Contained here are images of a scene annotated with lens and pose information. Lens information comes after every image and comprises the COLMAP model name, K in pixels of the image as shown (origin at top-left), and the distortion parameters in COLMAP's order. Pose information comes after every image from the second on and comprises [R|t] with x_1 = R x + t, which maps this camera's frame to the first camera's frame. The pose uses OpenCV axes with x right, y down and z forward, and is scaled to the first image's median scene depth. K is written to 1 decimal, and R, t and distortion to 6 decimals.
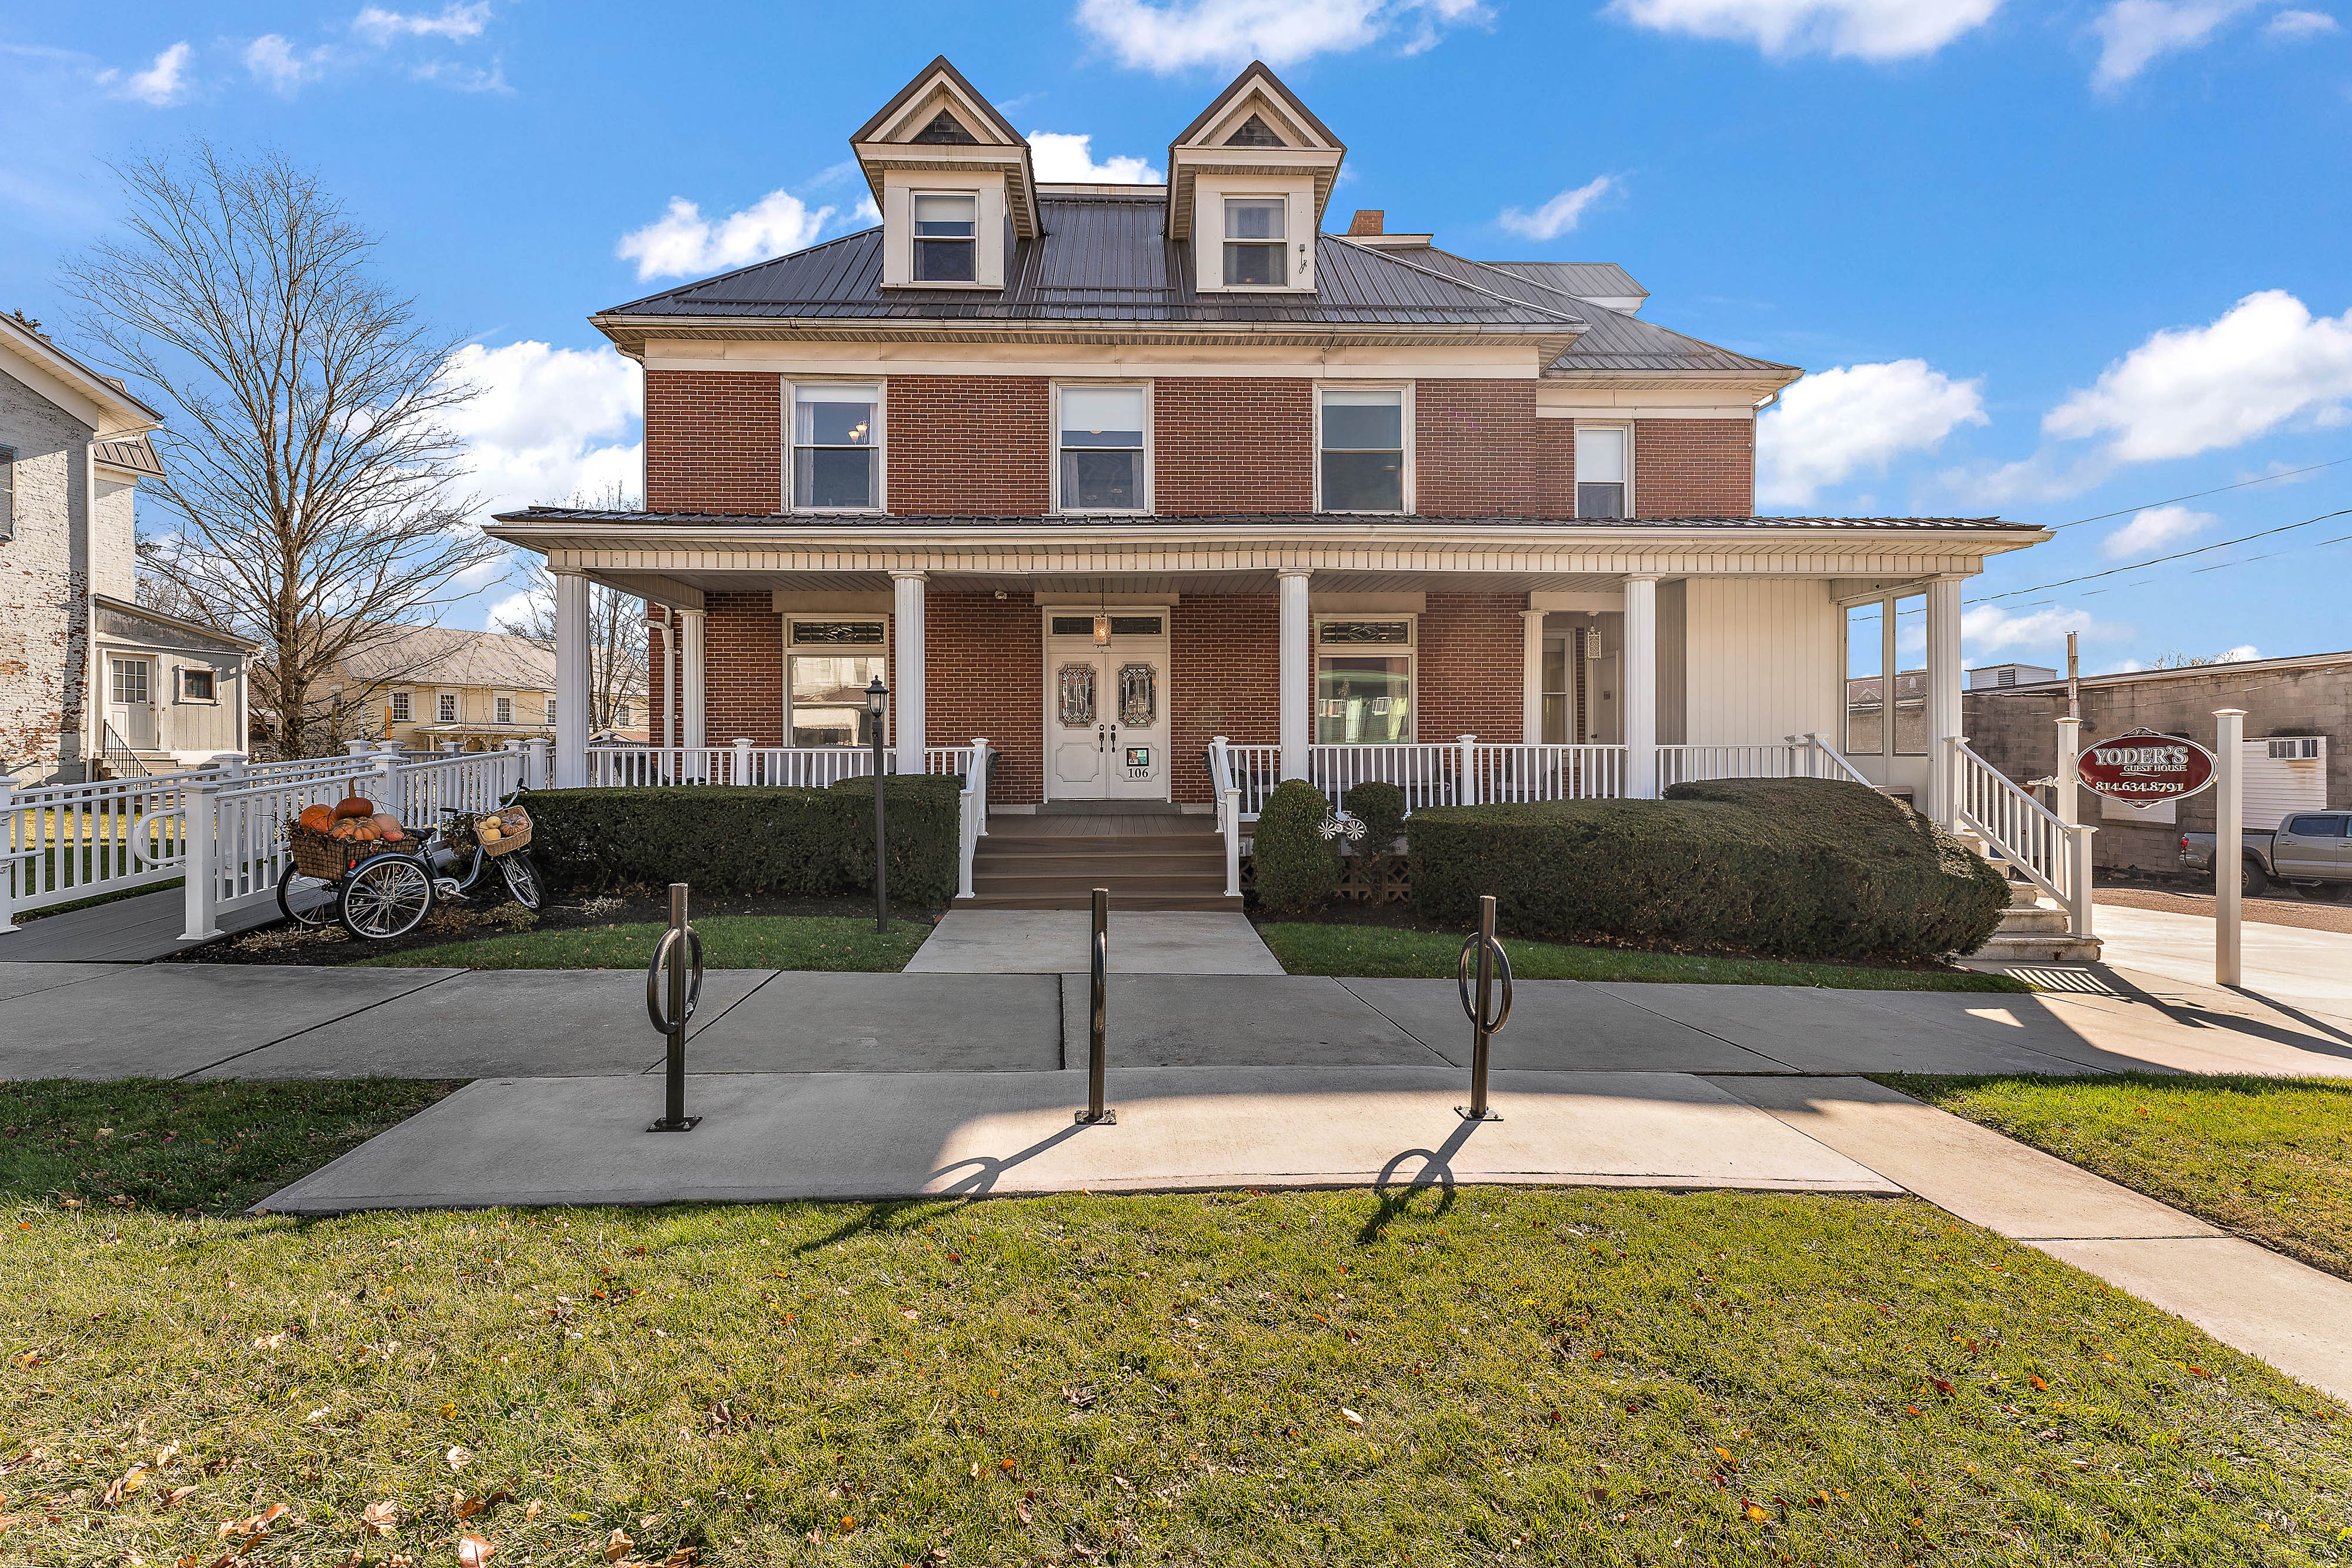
lens RADIAL K [[951.8, 0, 1179.1], [0, 951.8, 772.9], [0, 0, 1]] dist [-0.000420, -0.000280]
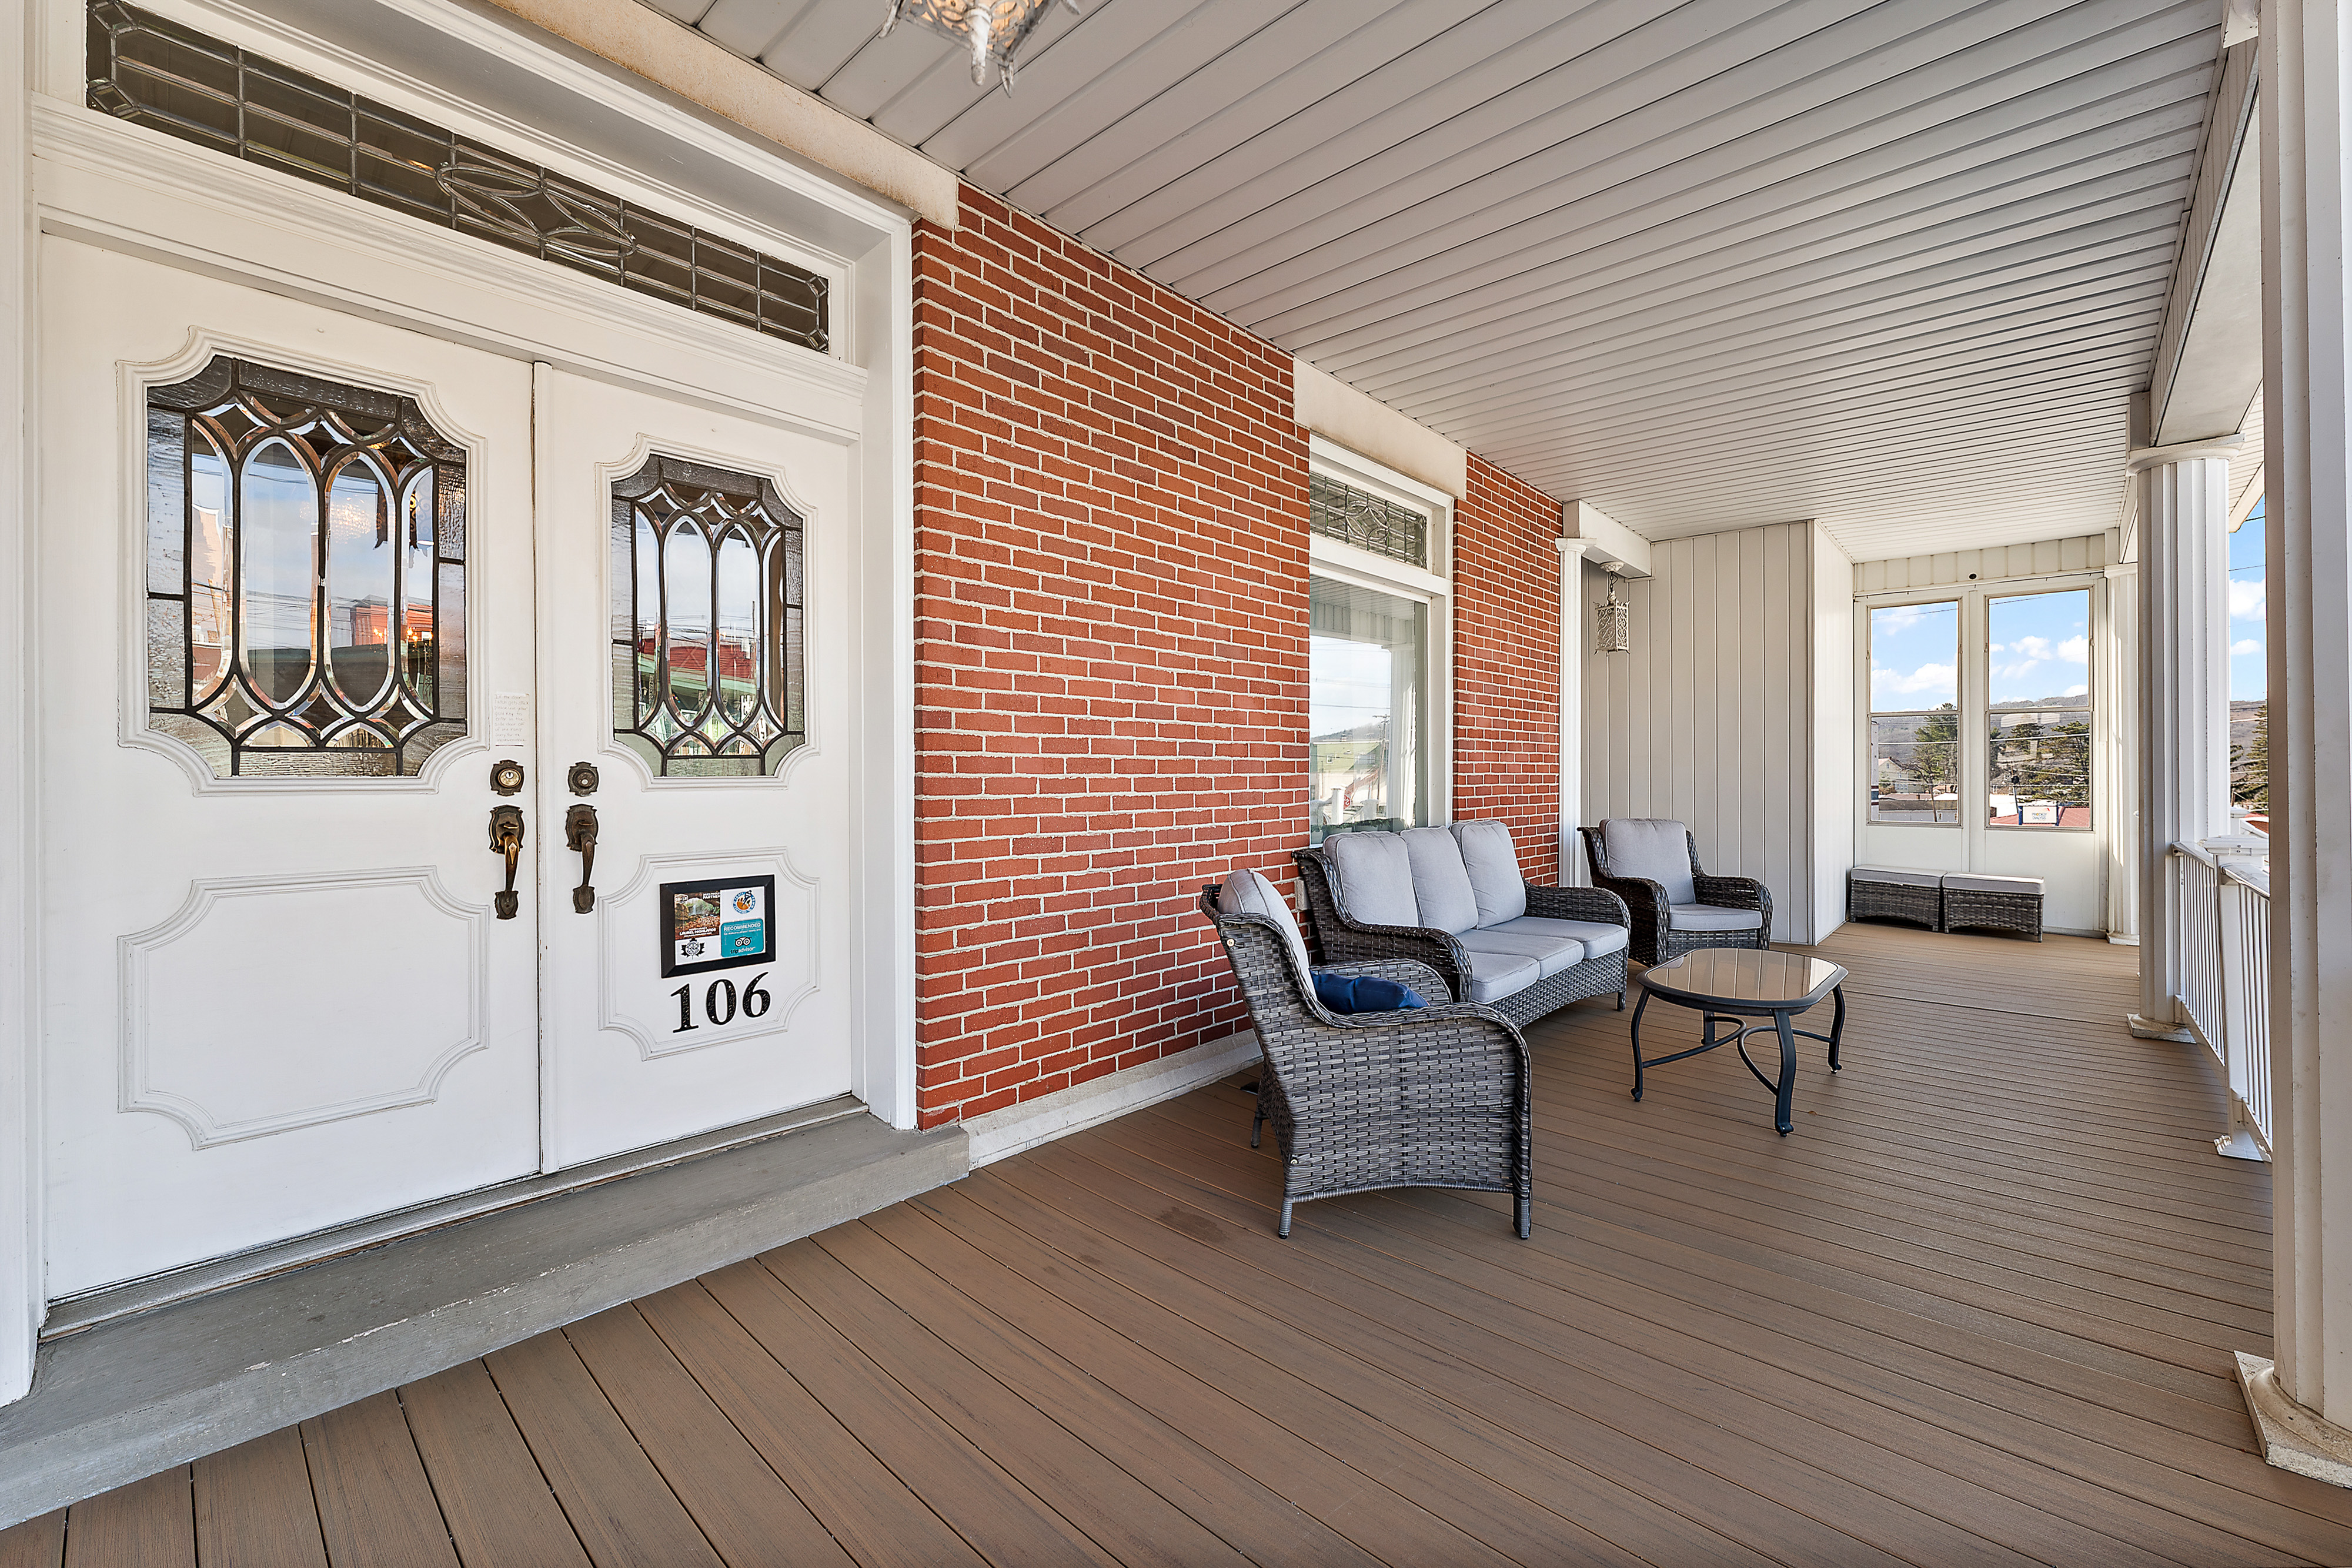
lens RADIAL K [[951.8, 0, 1179.1], [0, 951.8, 772.9], [0, 0, 1]] dist [-0.000420, -0.000280]
pose [[0.702371, 0.004126, 0.711799, -0.121699], [0.005836, 0.999916, -0.011555, -0.046817], [-0.711787, 0.012270, 0.702288, 0.810324]]
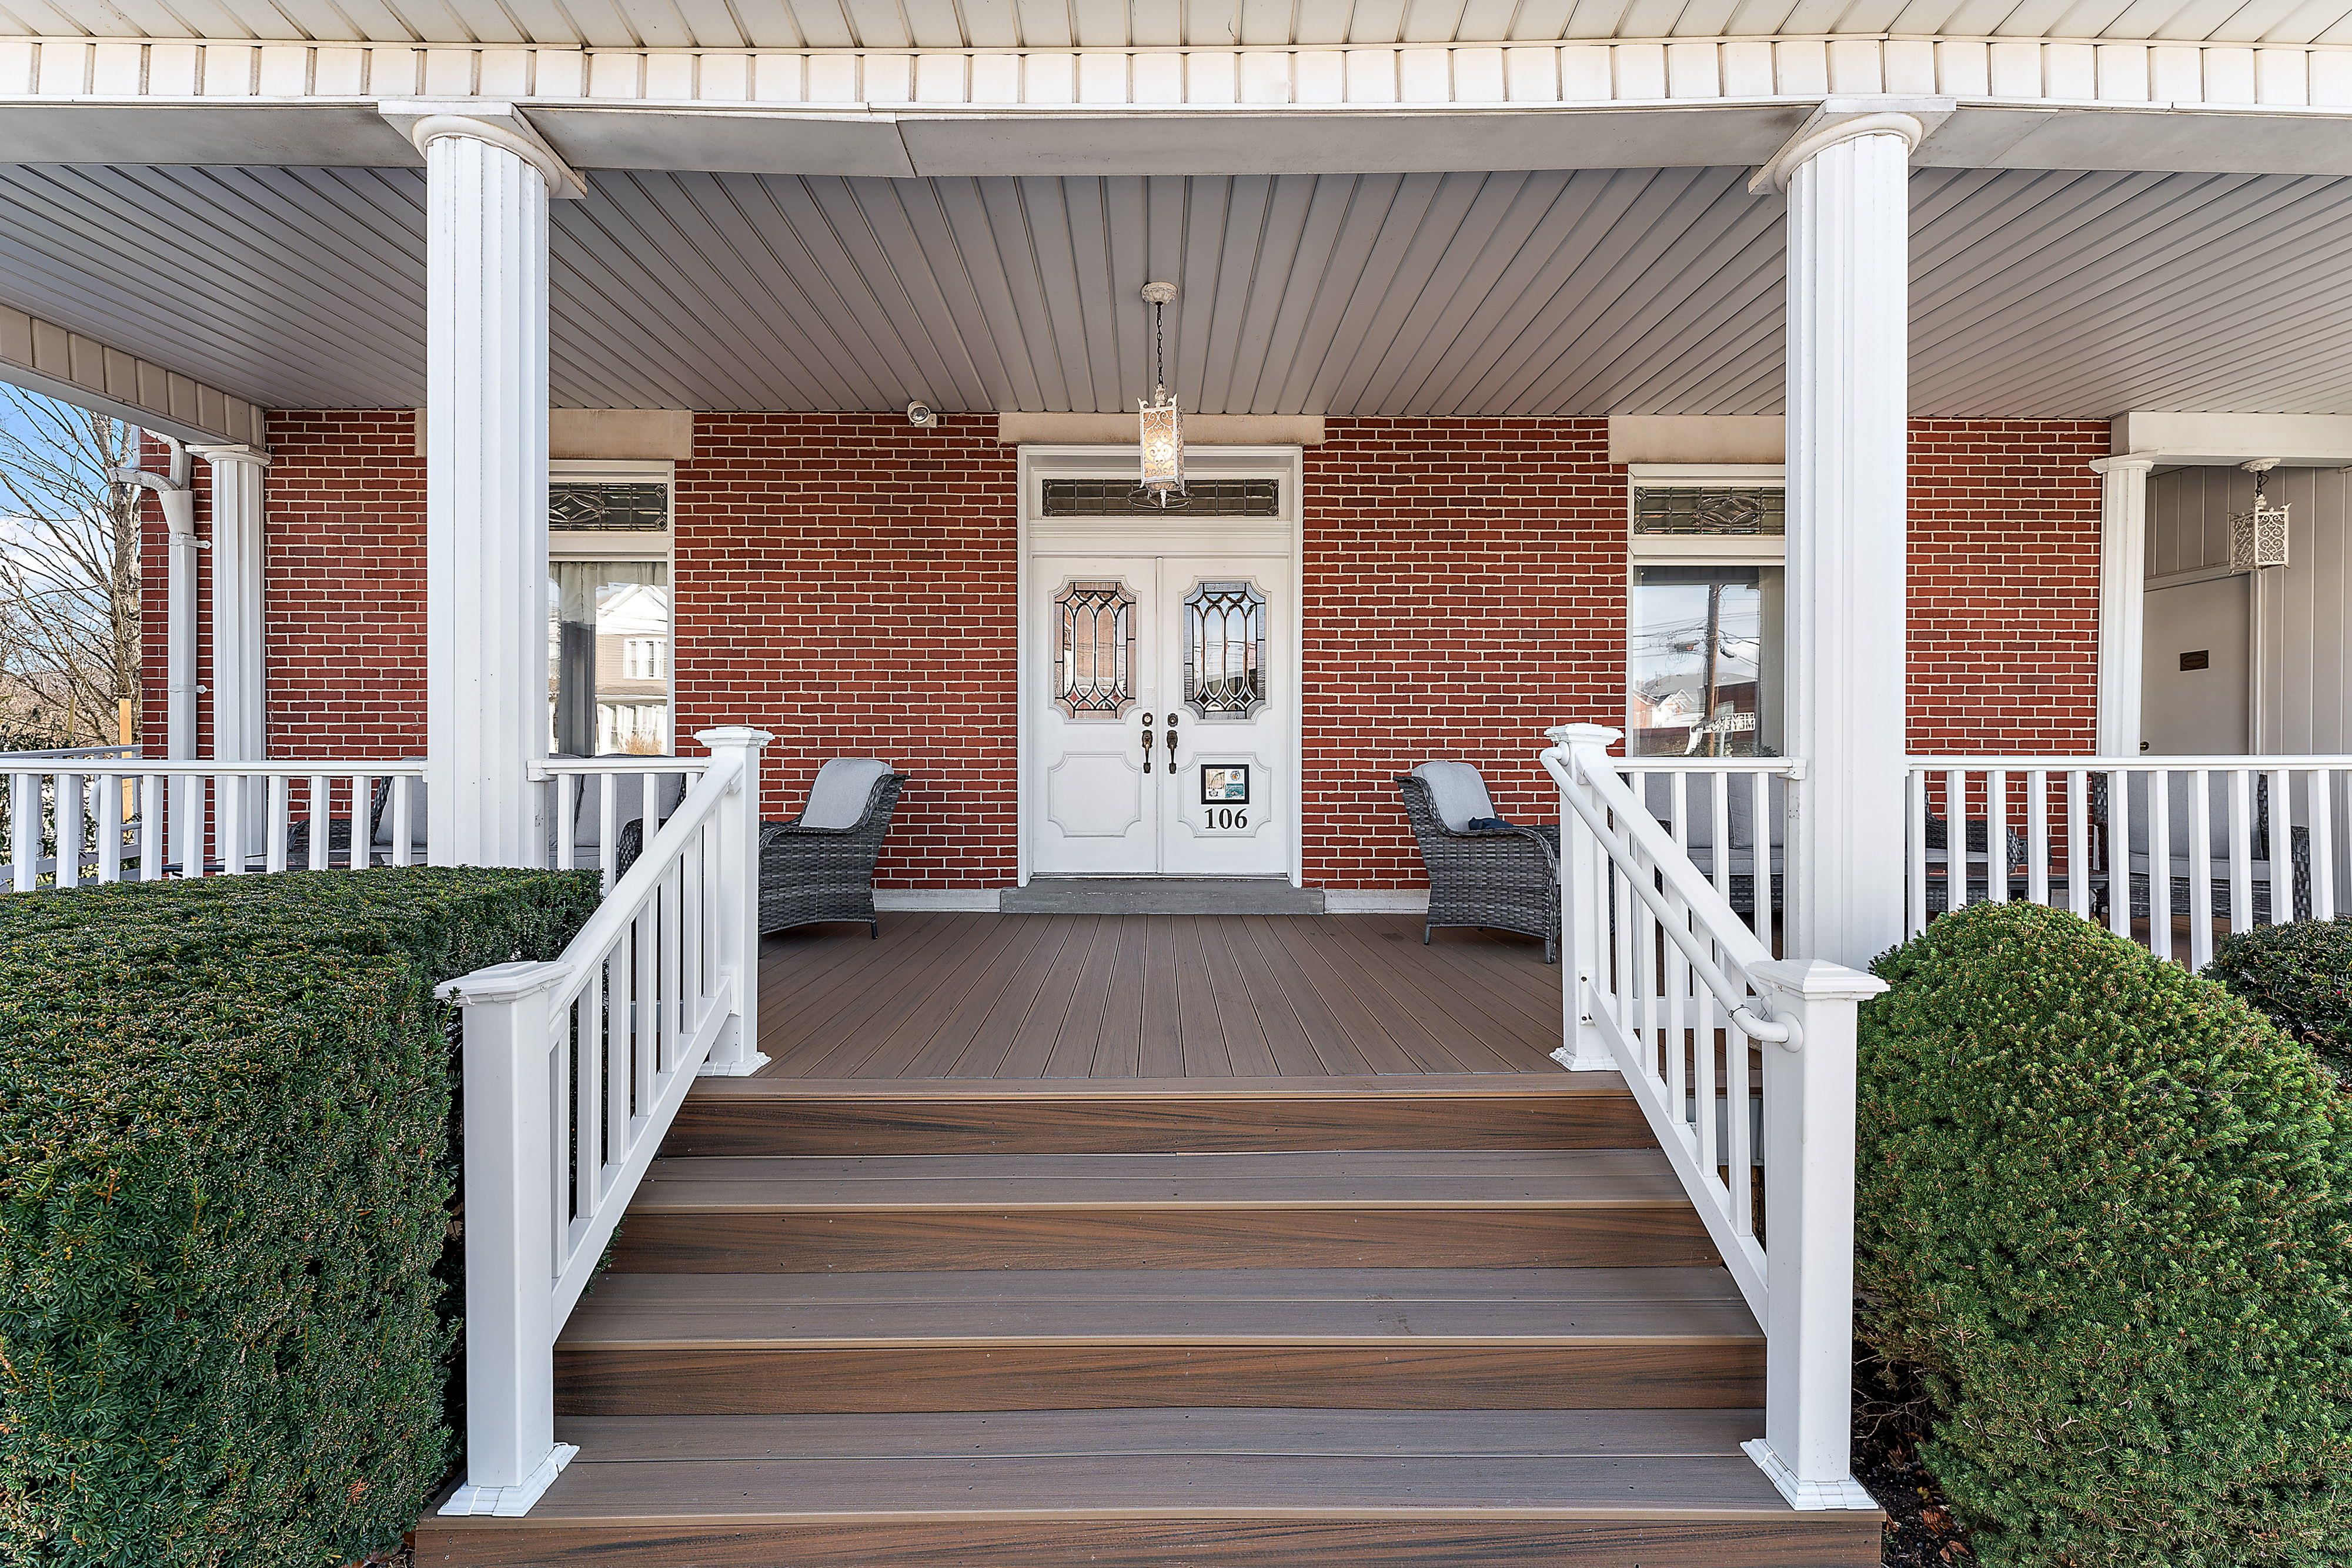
lens RADIAL K [[1029.2, 0, 1189.6], [0, 1029.2, 779.5], [0, 0, 1]] dist [-0.000899, -0.000366]
pose [[0.999579, 0.005761, -0.028441, -0.048050], [-0.006161, 0.999883, -0.014022, -0.012248], [0.028357, 0.014191, 0.999497, 0.521026]]
